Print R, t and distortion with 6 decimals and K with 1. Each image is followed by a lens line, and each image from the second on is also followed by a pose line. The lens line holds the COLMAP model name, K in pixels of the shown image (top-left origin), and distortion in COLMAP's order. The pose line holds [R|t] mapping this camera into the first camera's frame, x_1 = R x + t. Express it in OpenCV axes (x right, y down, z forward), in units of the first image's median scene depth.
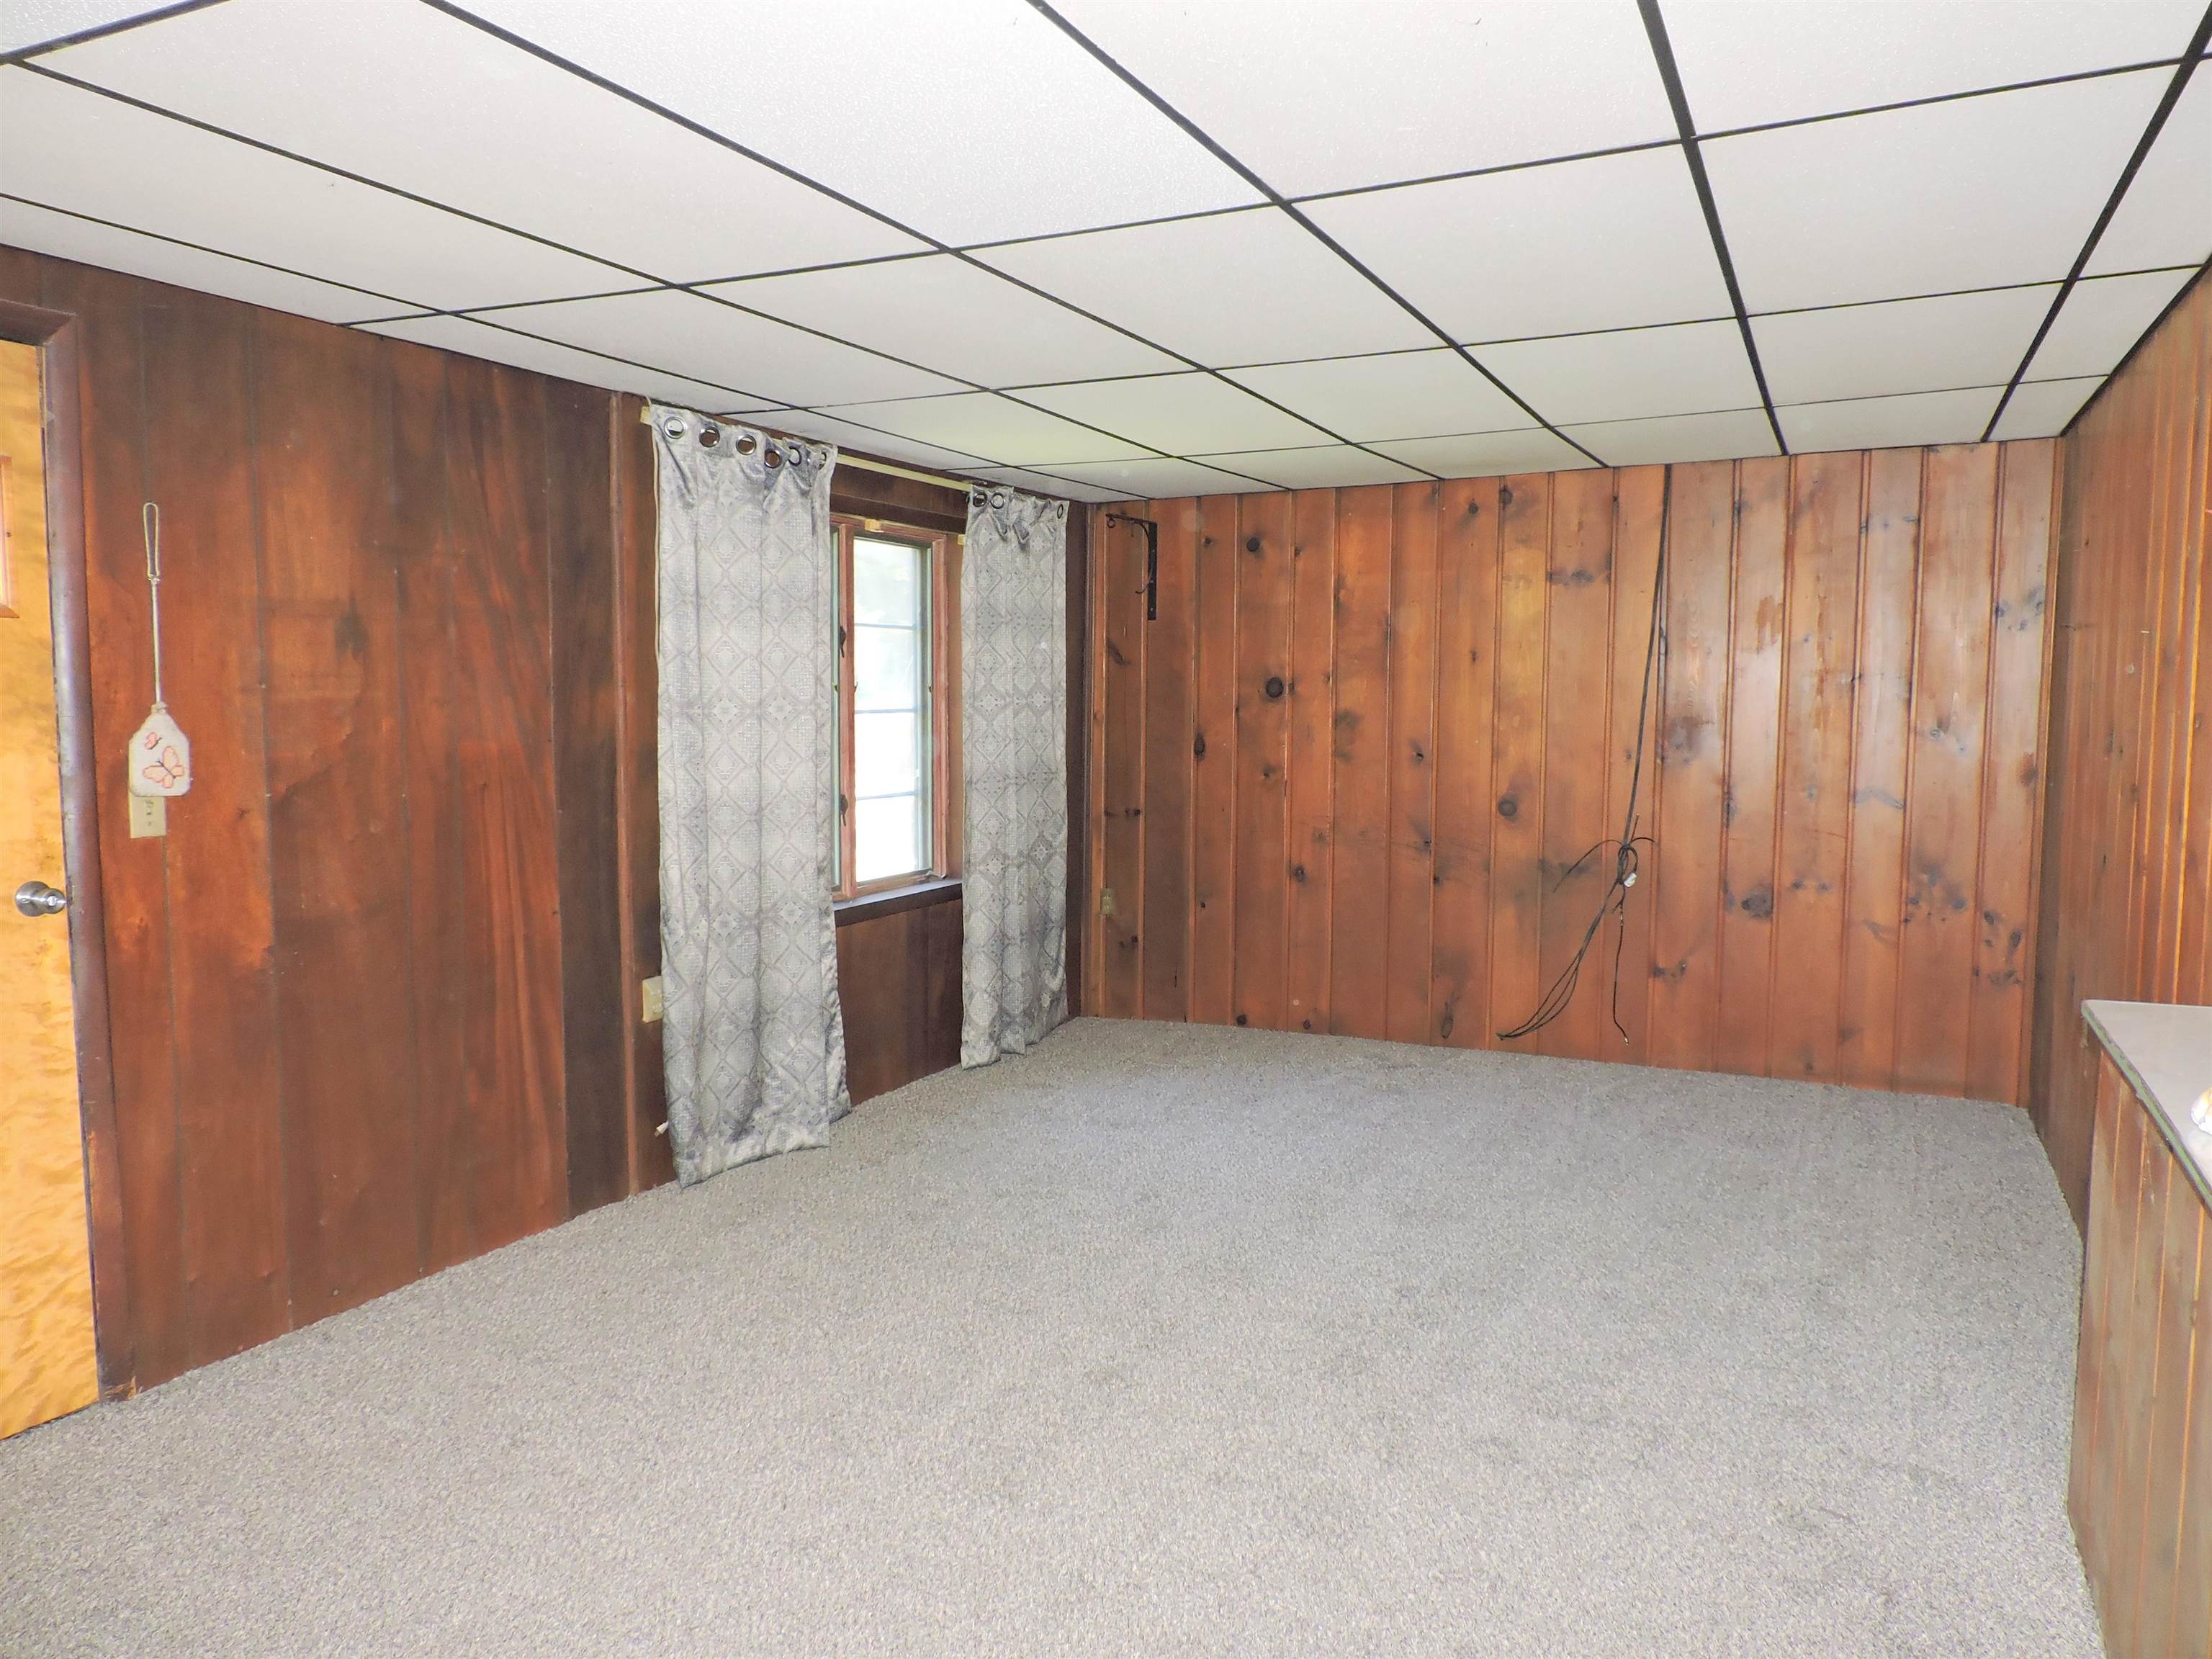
lens RADIAL K [[1539.1, 0, 1106.0], [0, 1539.1, 829.5], [0, 0, 1]] dist [-0.030535, 0.000171]
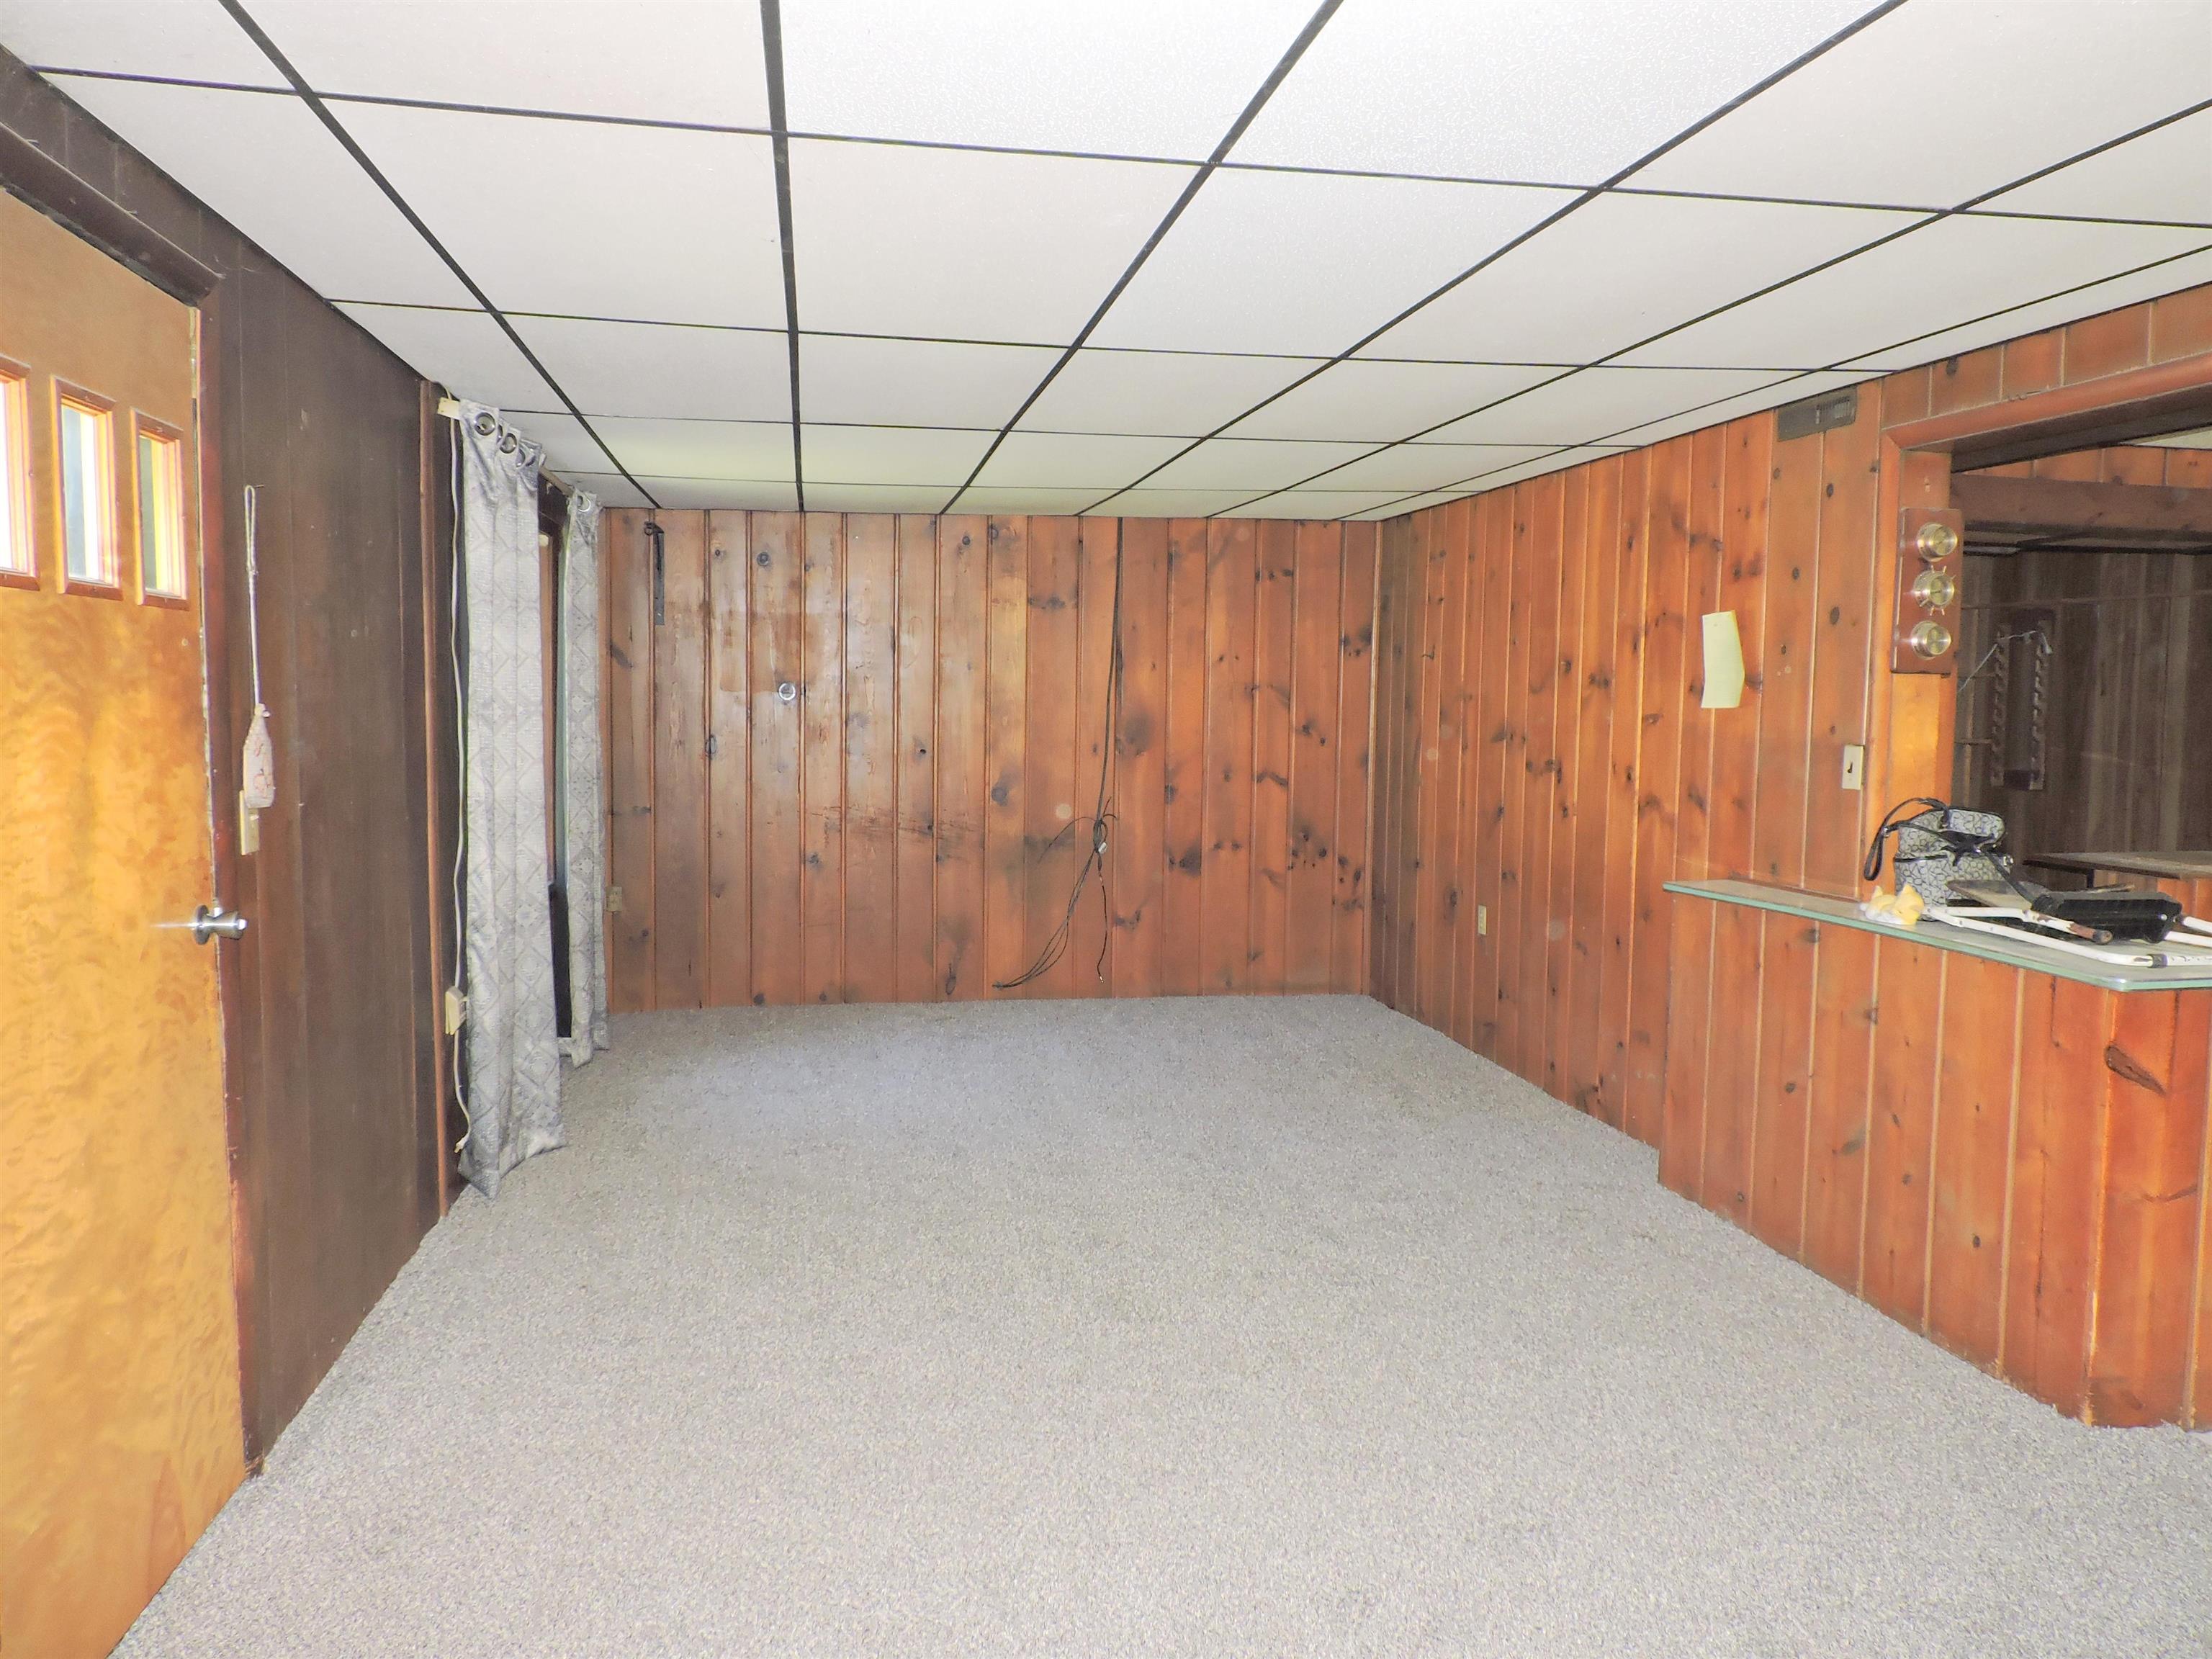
lens RADIAL K [[1567.5, 0, 1106.0], [0, 1567.5, 829.5], [0, 0, 1]] dist [-0.041945, 0.000060]
pose [[0.803958, -0.039605, 0.593366, -0.407977], [0.038909, 0.999145, 0.013971, -0.000560], [-0.593412, 0.011855, 0.804811, -0.024535]]
